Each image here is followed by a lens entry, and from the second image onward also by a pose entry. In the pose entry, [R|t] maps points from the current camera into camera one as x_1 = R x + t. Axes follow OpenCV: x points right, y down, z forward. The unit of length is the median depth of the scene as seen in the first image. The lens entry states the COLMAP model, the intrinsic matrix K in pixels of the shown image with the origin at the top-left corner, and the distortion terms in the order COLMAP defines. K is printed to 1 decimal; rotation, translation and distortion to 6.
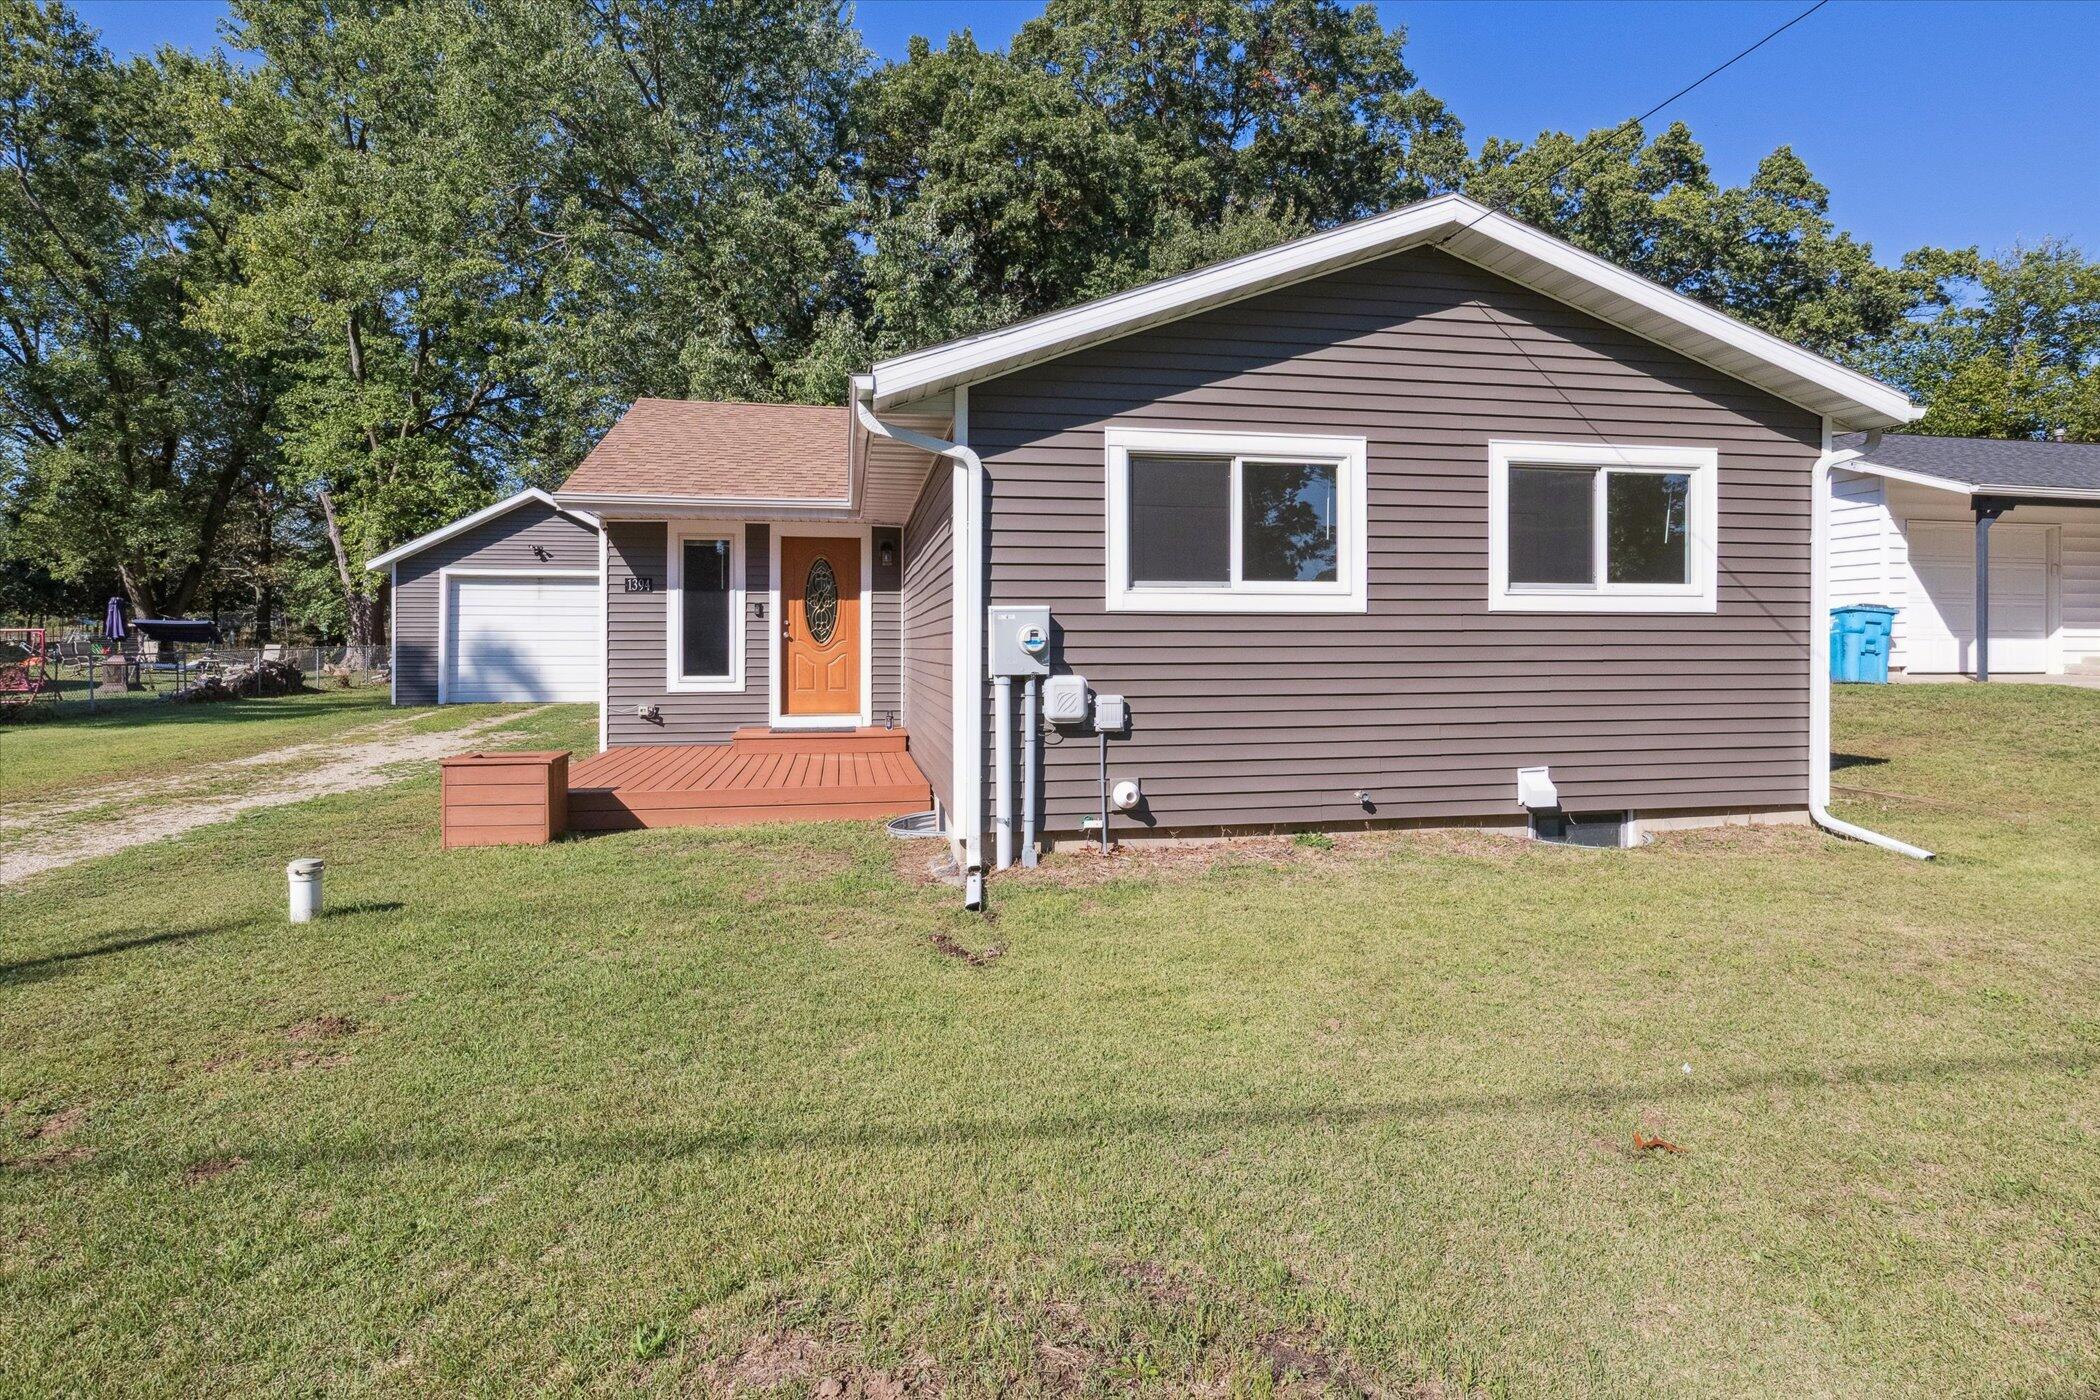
lens RADIAL K [[1100.9, 0, 1044.8], [0, 1100.9, 656.7], [0, 0, 1]] dist [-0.000509, -0.000437]
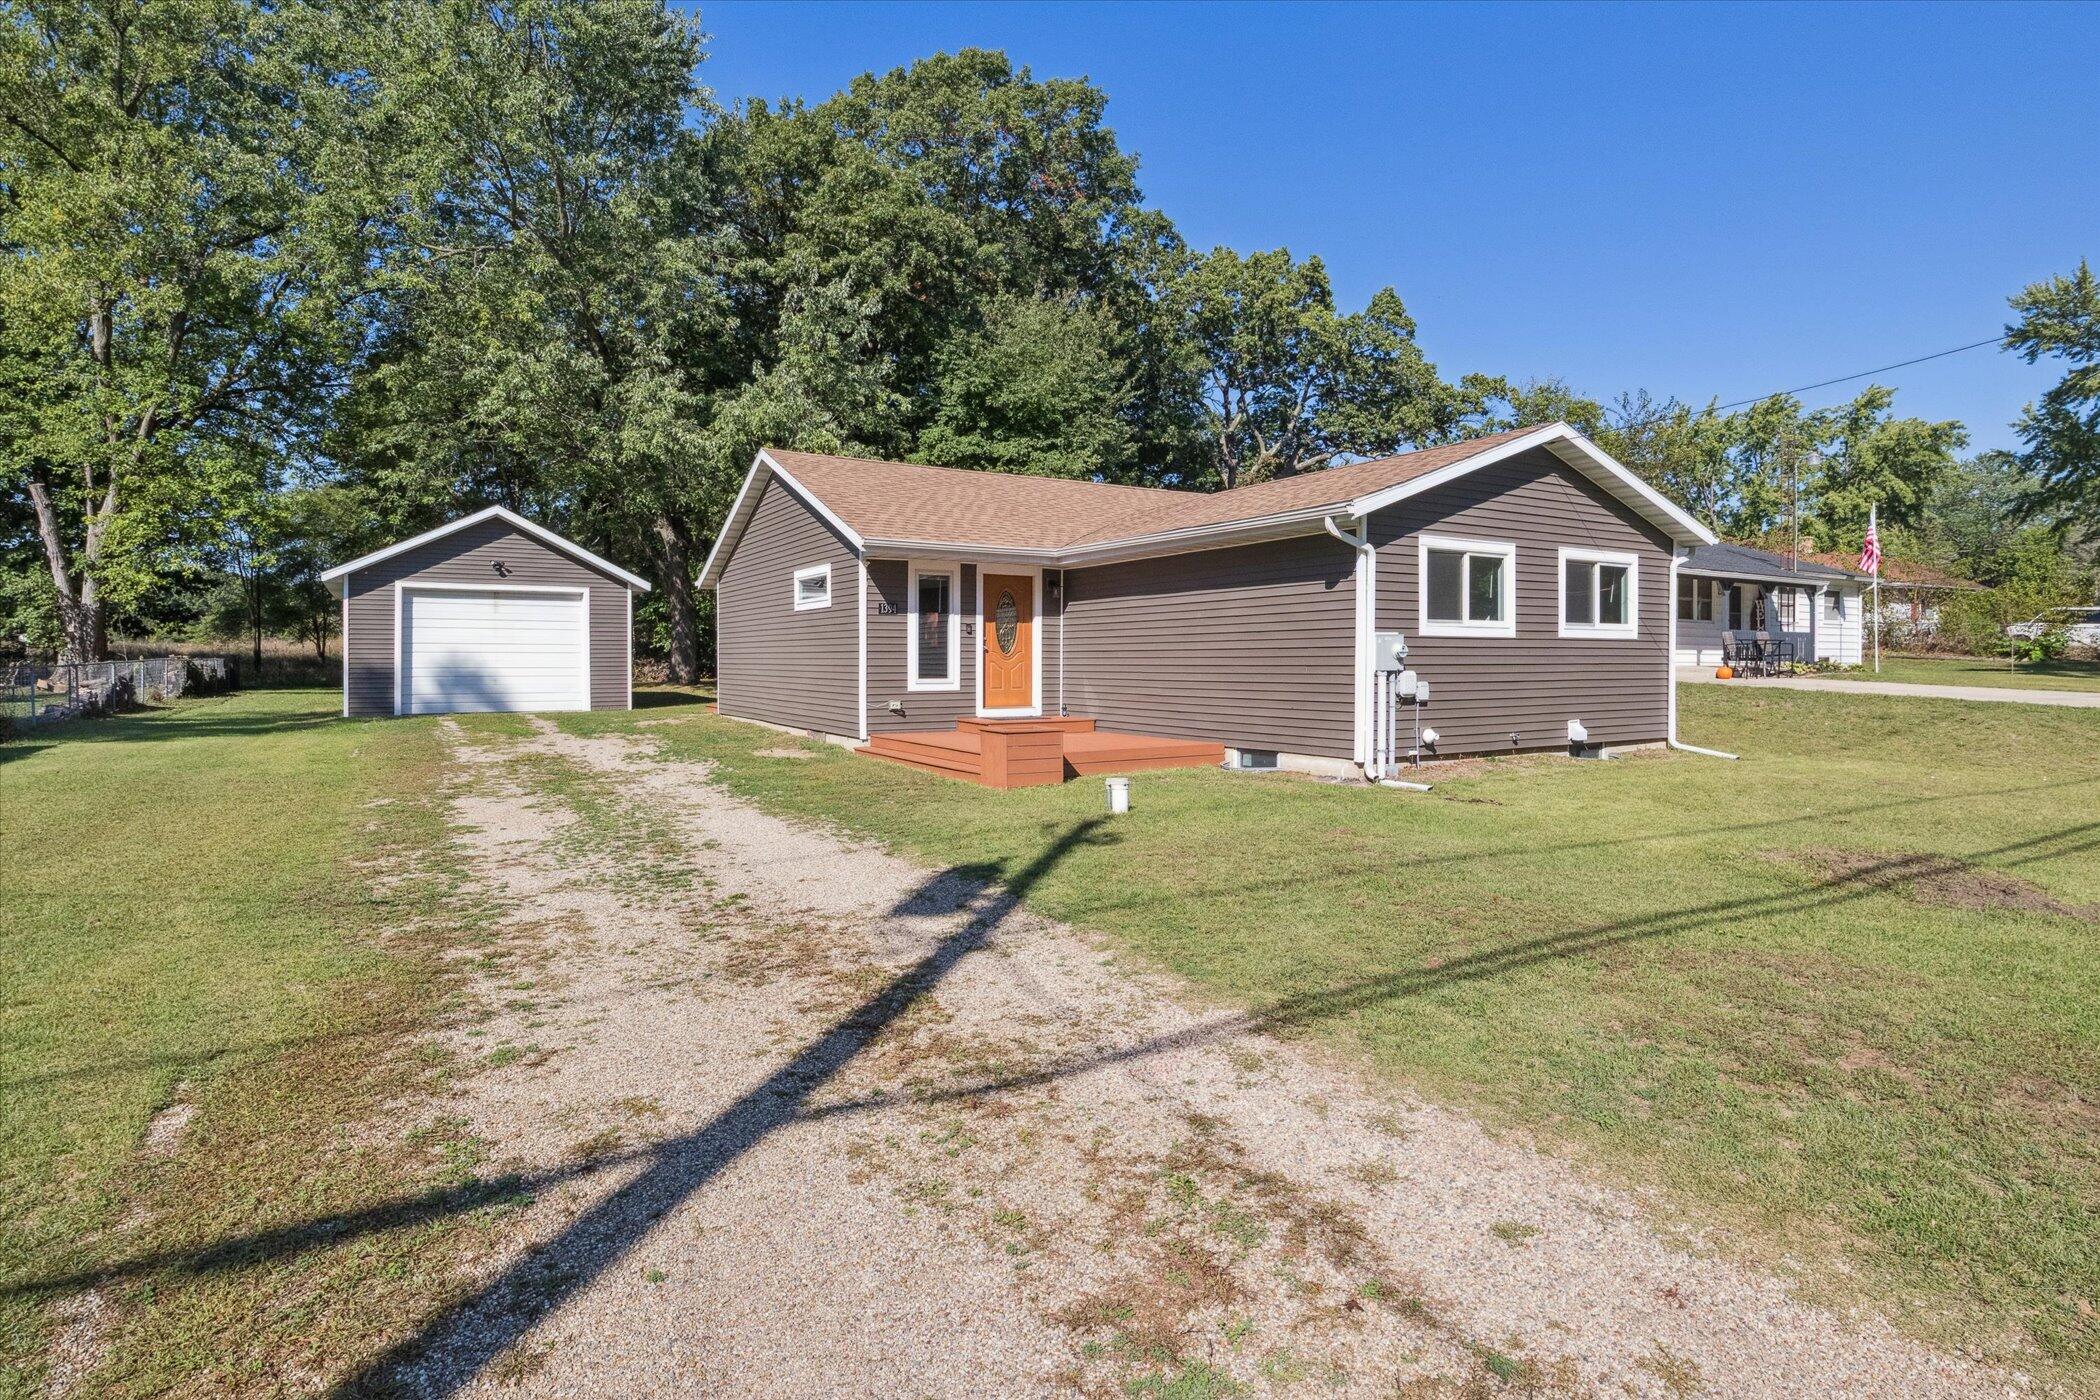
lens RADIAL K [[1064.5, 0, 1053.0], [0, 1064.5, 666.5], [0, 0, 1]] dist [-0.005500, -0.000706]
pose [[0.937018, -0.000041, 0.349282, -0.308127], [0.002168, 0.999981, -0.005697, 0.005130], [-0.349275, 0.006096, 0.937000, -0.119911]]
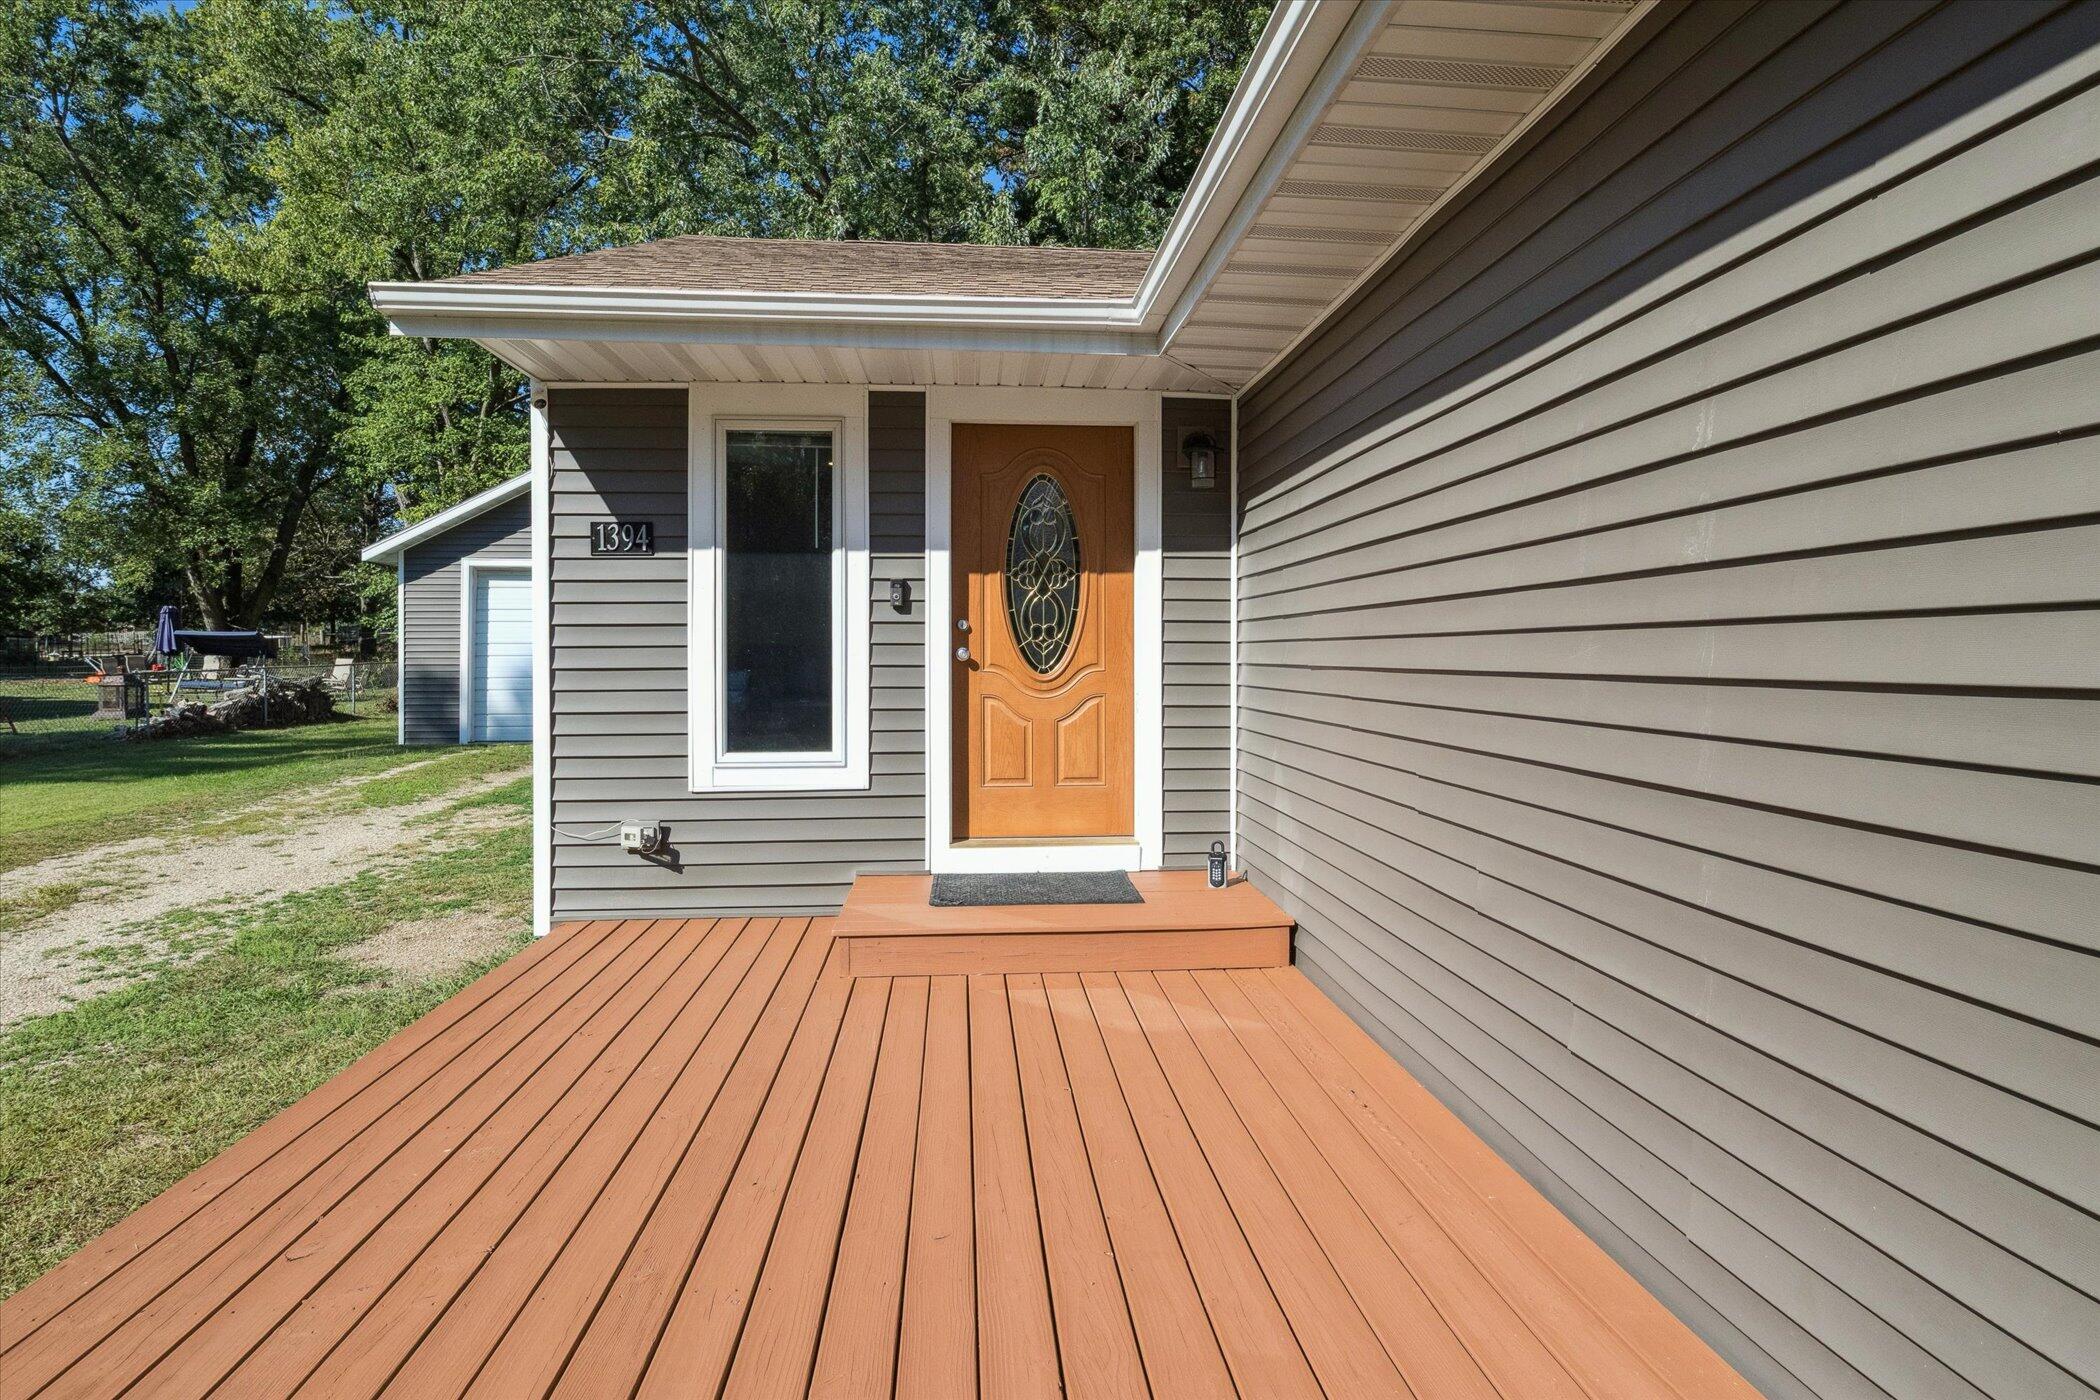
lens RADIAL K [[1095.9, 0, 1053.0], [0, 1095.9, 654.9], [0, 0, 1]] dist [0.001565, 0.000077]
pose [[0.995243, -0.003793, -0.097353, -0.080581], [0.003038, 0.999964, -0.007902, -0.008206], [0.097380, 0.007569, 0.995219, 0.294201]]
